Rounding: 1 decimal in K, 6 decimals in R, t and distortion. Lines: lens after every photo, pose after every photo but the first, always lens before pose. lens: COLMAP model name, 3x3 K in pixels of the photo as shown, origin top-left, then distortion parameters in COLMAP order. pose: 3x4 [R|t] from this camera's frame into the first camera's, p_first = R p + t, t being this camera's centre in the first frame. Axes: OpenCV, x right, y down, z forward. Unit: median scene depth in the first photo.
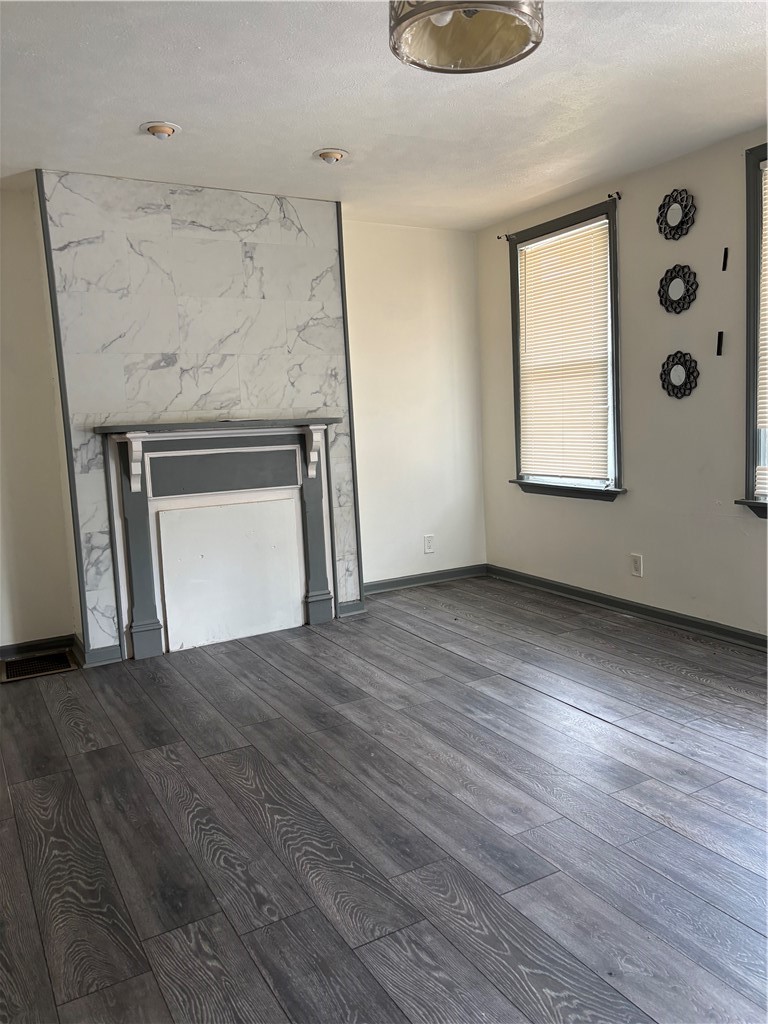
lens RADIAL K [[781.0, 0, 382.0], [0, 781.0, 508.7], [0, 0, 1]] dist [0.087998, -0.125154]
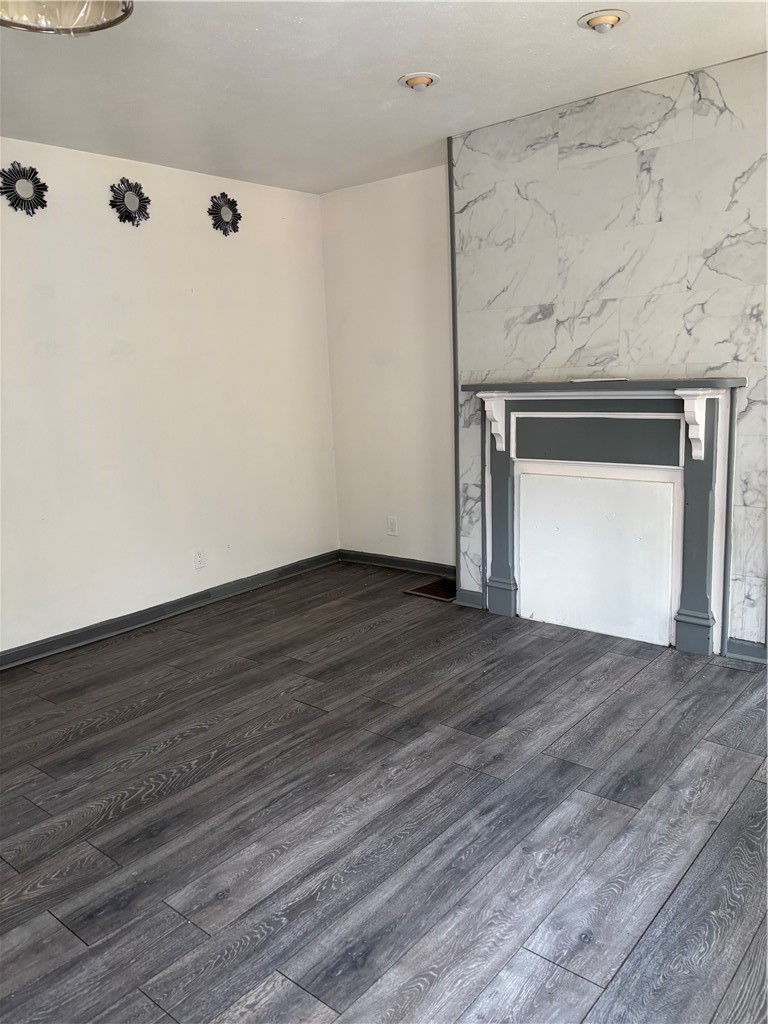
lens RADIAL K [[781.0, 0, 382.0], [0, 781.0, 508.7], [0, 0, 1]] dist [0.087998, -0.125154]
pose [[0.337997, 0.201286, -0.919370, 0.564284], [-0.082860, 0.979432, 0.183973, -0.119904], [0.937493, 0.013997, 0.347724, 0.518188]]
